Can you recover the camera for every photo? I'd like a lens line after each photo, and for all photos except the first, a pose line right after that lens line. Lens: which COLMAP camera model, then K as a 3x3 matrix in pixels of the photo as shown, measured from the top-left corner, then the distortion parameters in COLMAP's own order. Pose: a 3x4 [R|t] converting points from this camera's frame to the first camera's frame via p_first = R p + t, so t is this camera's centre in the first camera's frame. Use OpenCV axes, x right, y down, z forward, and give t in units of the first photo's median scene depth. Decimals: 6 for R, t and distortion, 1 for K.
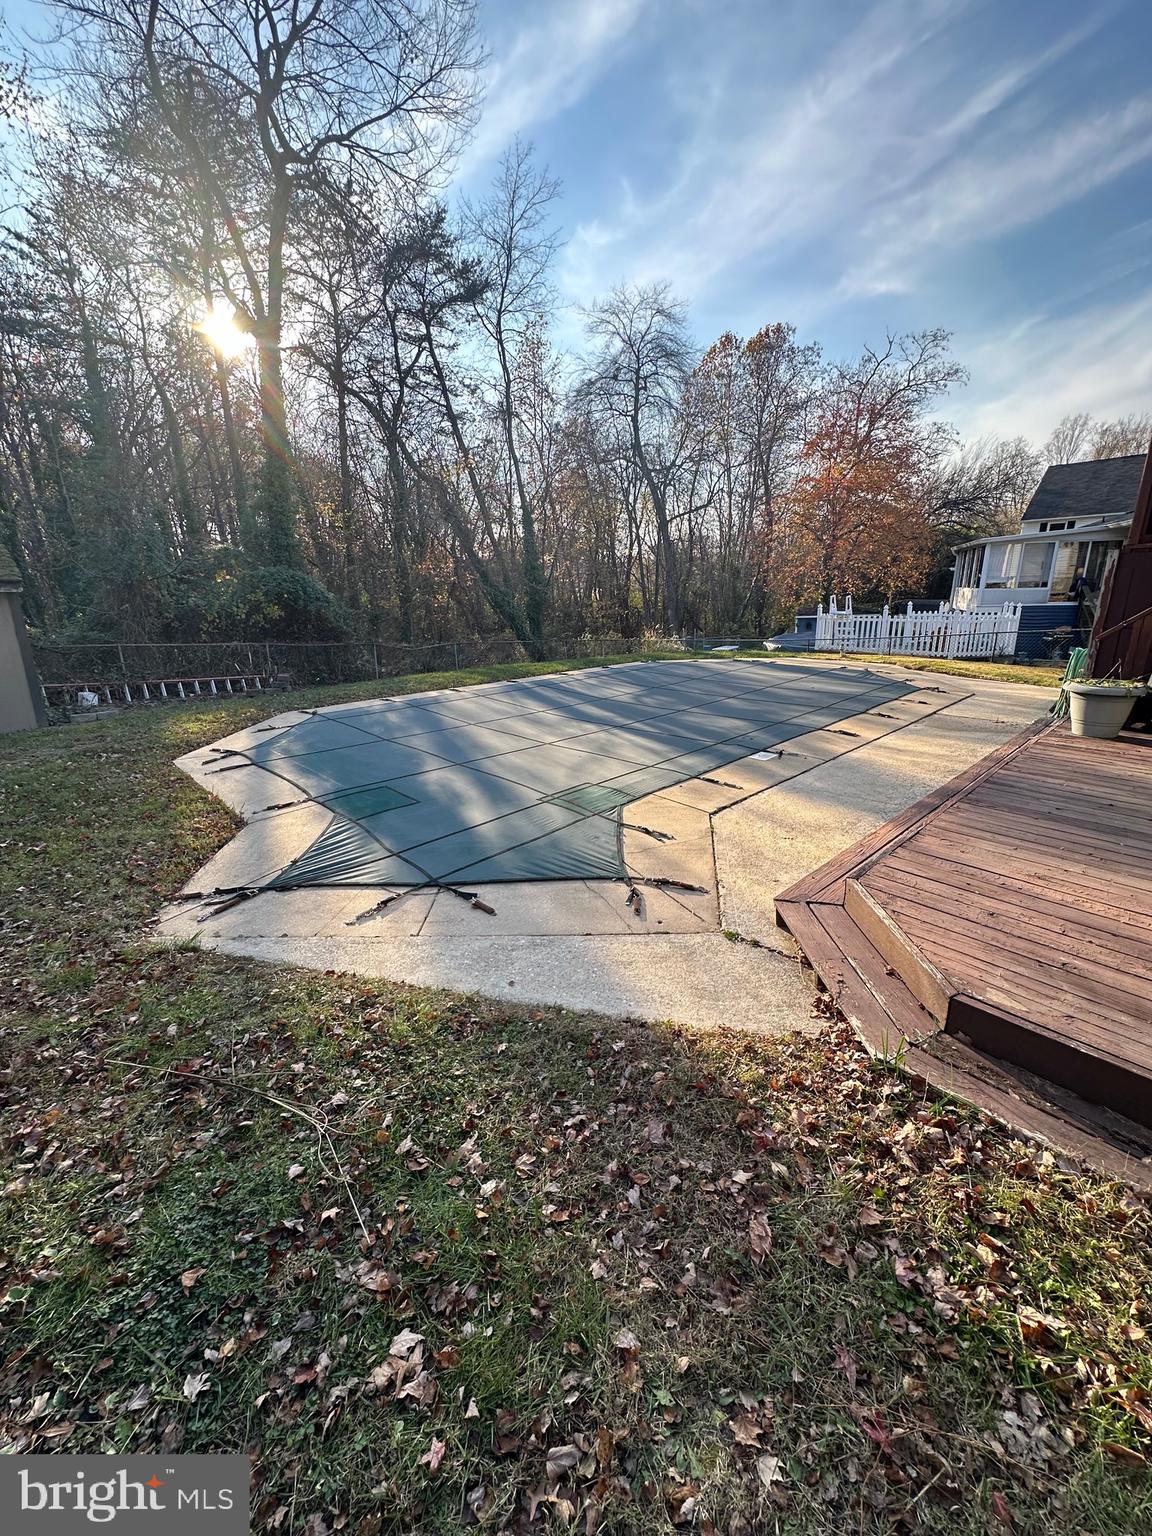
lens RADIAL K [[612.3, 0, 576.0], [0, 612.3, 768.0], [0, 0, 1]] dist [-0.002535, 0.000331]
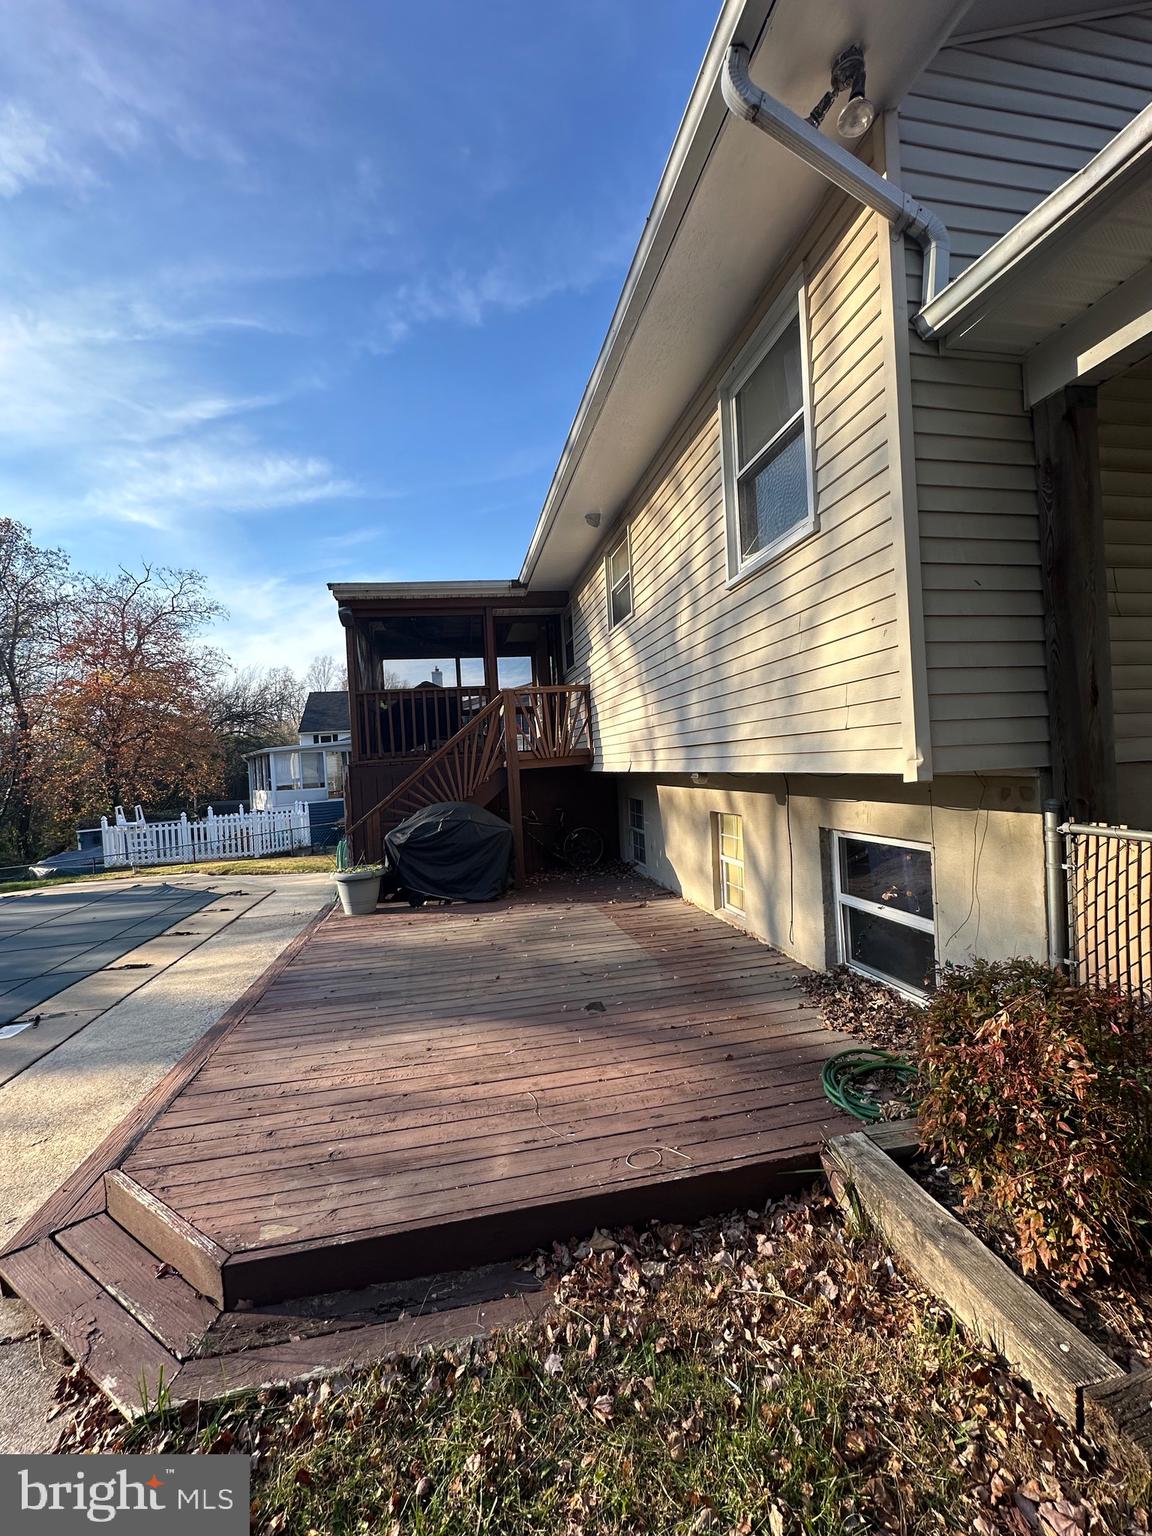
lens RADIAL K [[612.3, 0, 576.0], [0, 612.3, 768.0], [0, 0, 1]] dist [-0.002535, 0.000331]
pose [[0.529609, -0.016096, 0.848089, 0.022231], [0.281590, 0.946457, -0.157883, -0.005589], [-0.800138, 0.322430, 0.505784, -0.019345]]
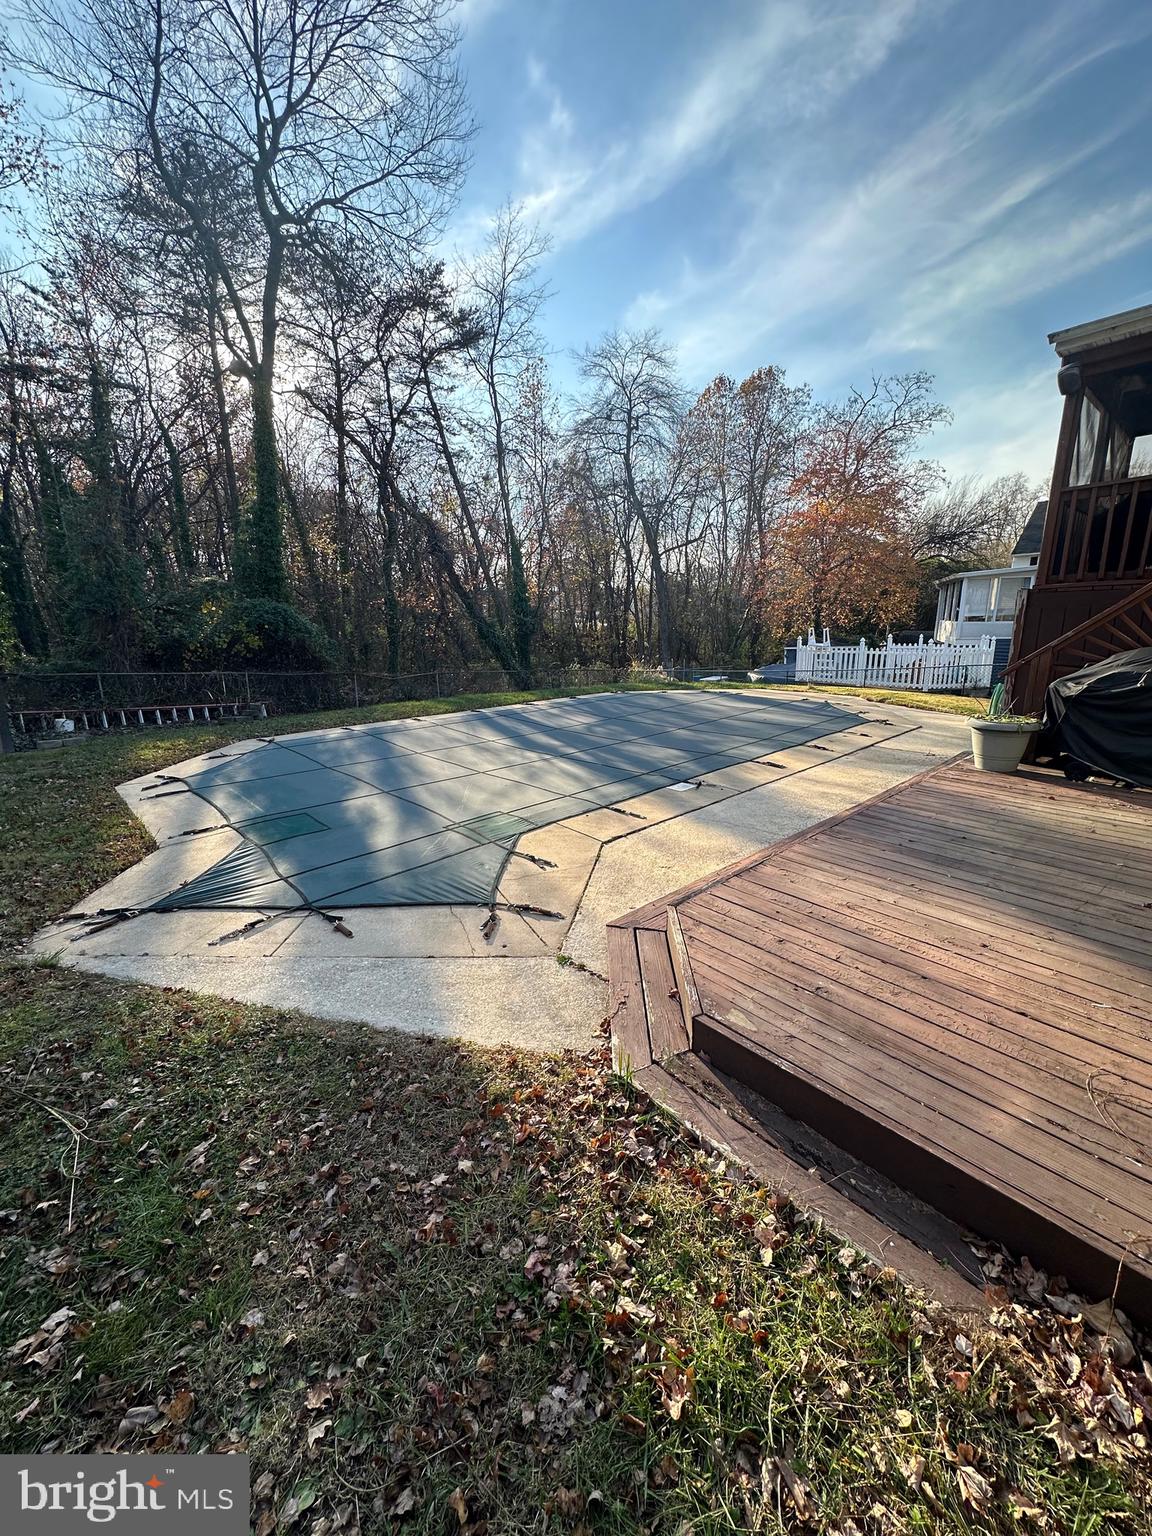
lens RADIAL K [[612.3, 0, 576.0], [0, 612.3, 768.0], [0, 0, 1]] dist [-0.002535, 0.000331]
pose [[0.999873, 0.007667, -0.013941, 0.069520], [-0.008286, 0.998957, -0.044911, -0.001608], [0.013582, 0.045021, 0.998894, -0.014509]]
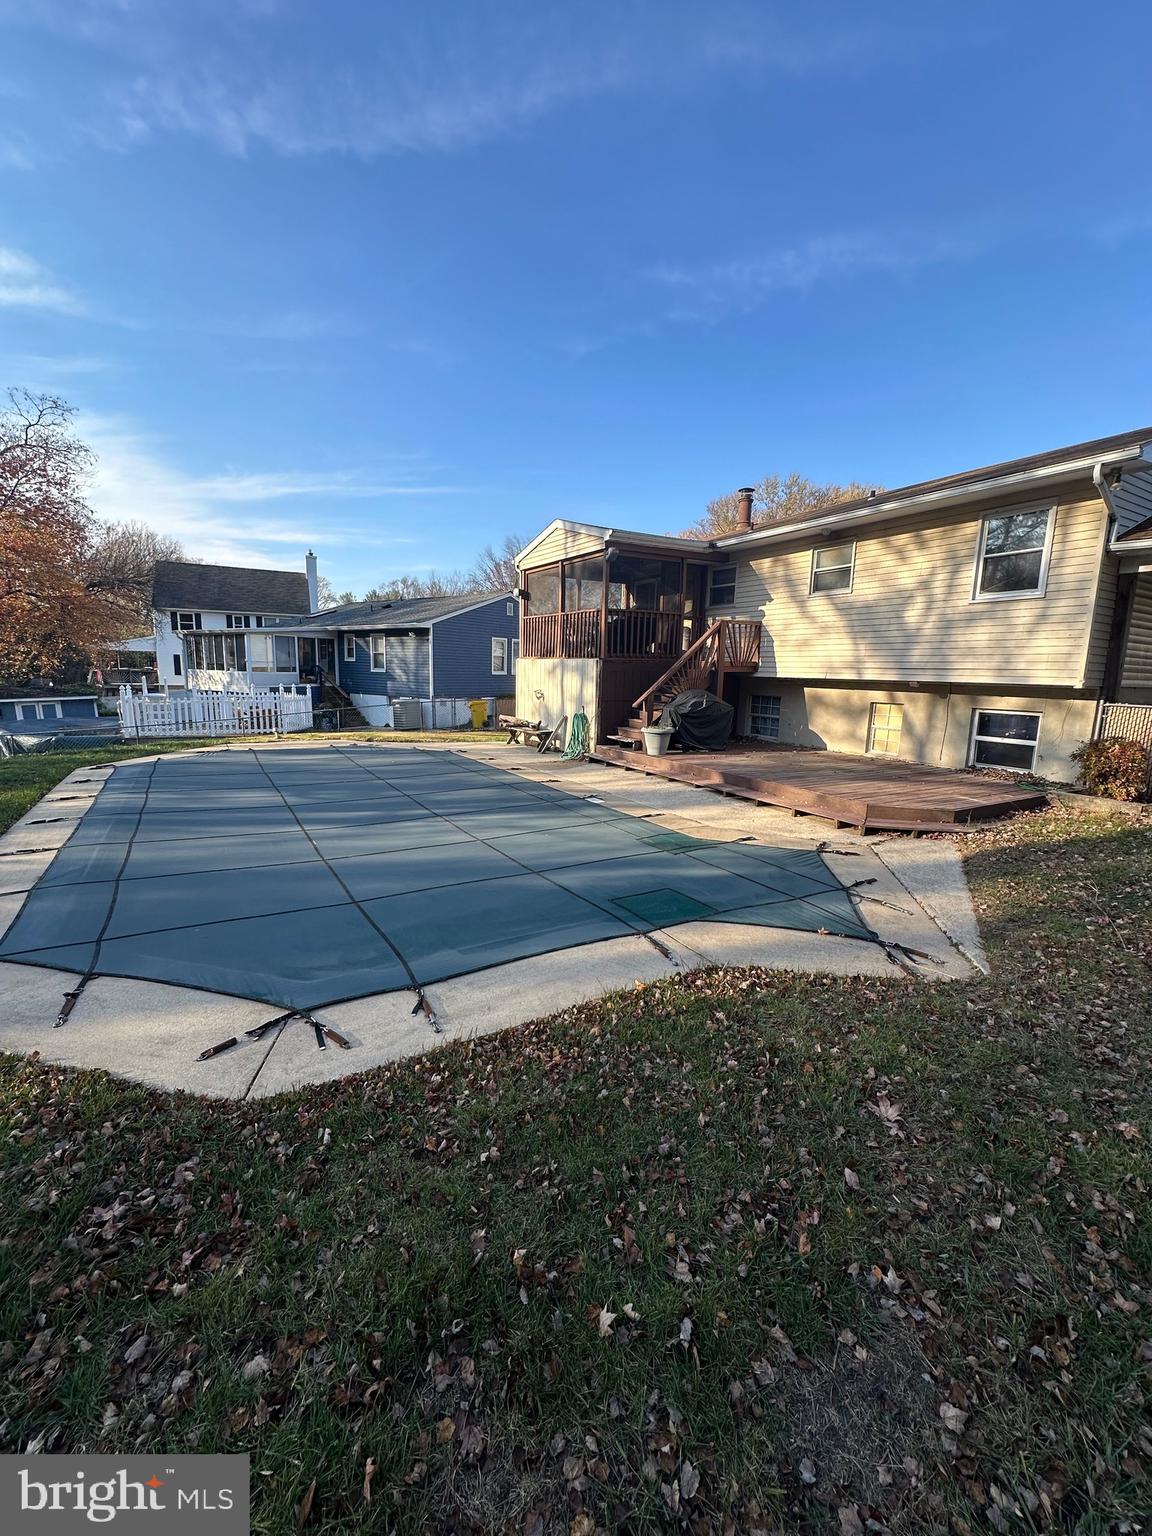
lens RADIAL K [[612.3, 0, 576.0], [0, 612.3, 768.0], [0, 0, 1]] dist [-0.002535, 0.000331]
pose [[0.222085, -0.131482, 0.966122, -0.484579], [0.250053, 0.965408, 0.073904, -0.096754], [-0.942418, 0.225169, 0.247280, 0.336724]]
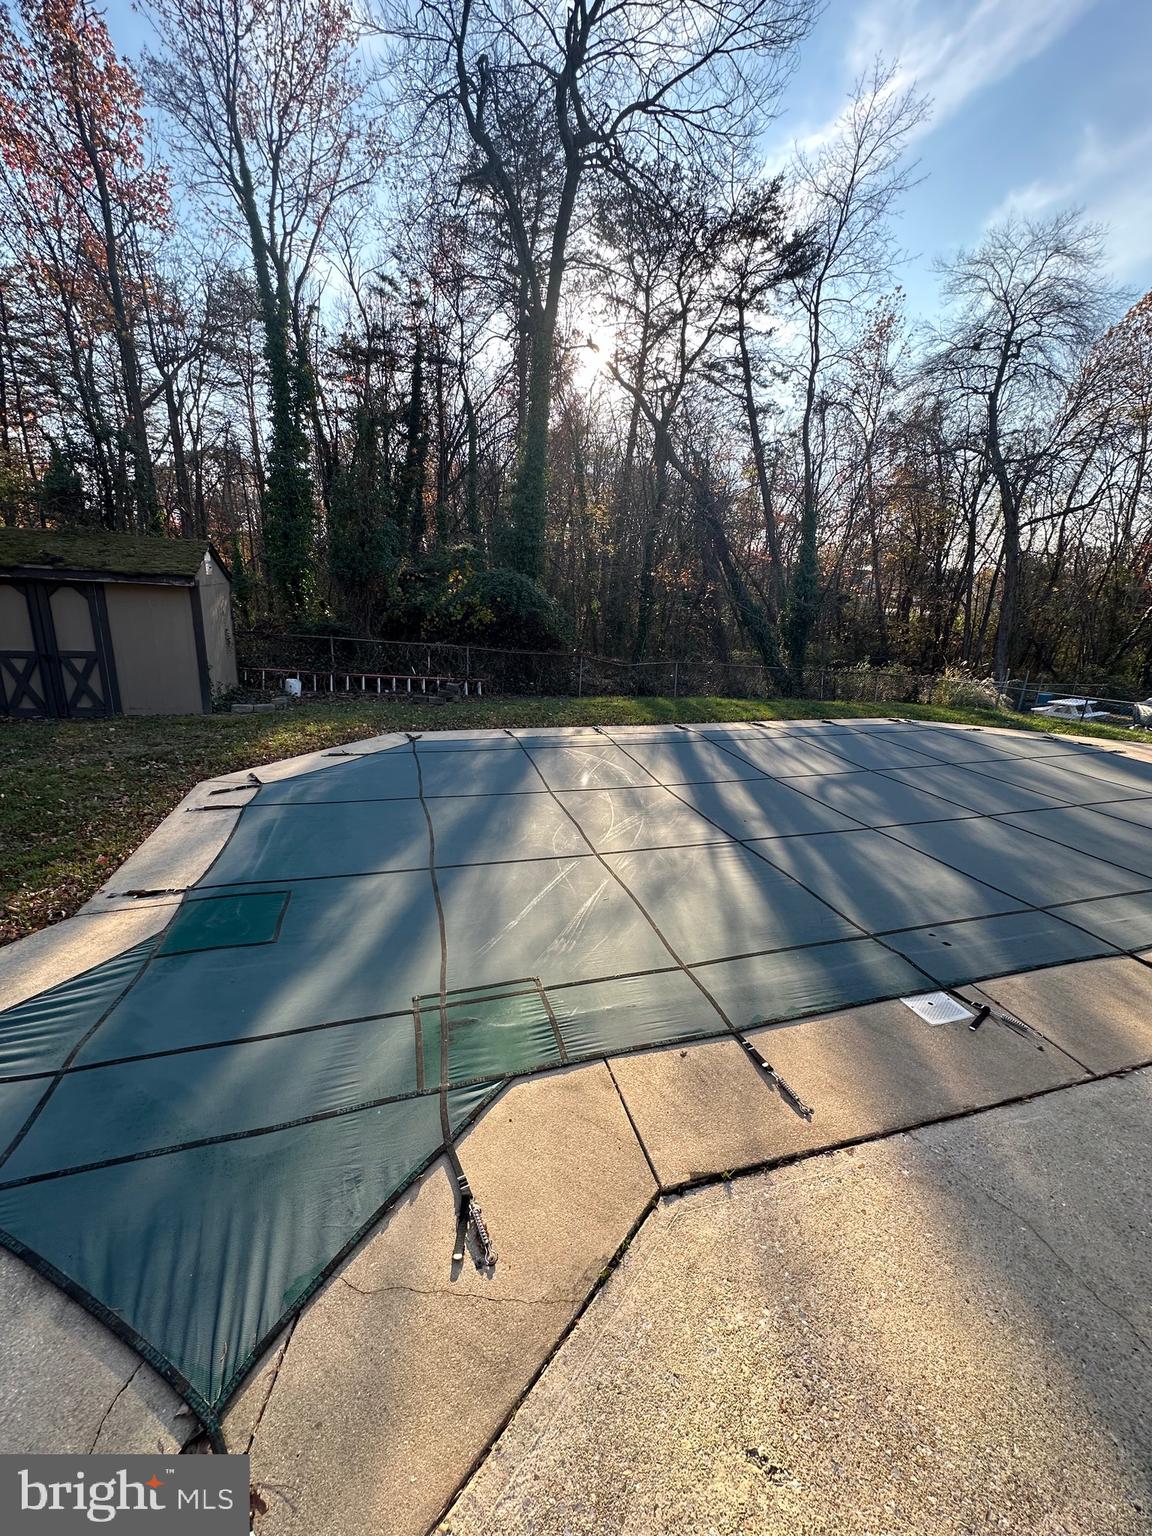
lens RADIAL K [[612.3, 0, 576.0], [0, 612.3, 768.0], [0, 0, 1]] dist [-0.002535, 0.000331]
pose [[0.884140, 0.177367, -0.432246, 0.111659], [-0.180299, 0.983004, 0.034571, -0.082806], [0.431031, 0.047368, 0.901093, 0.213496]]
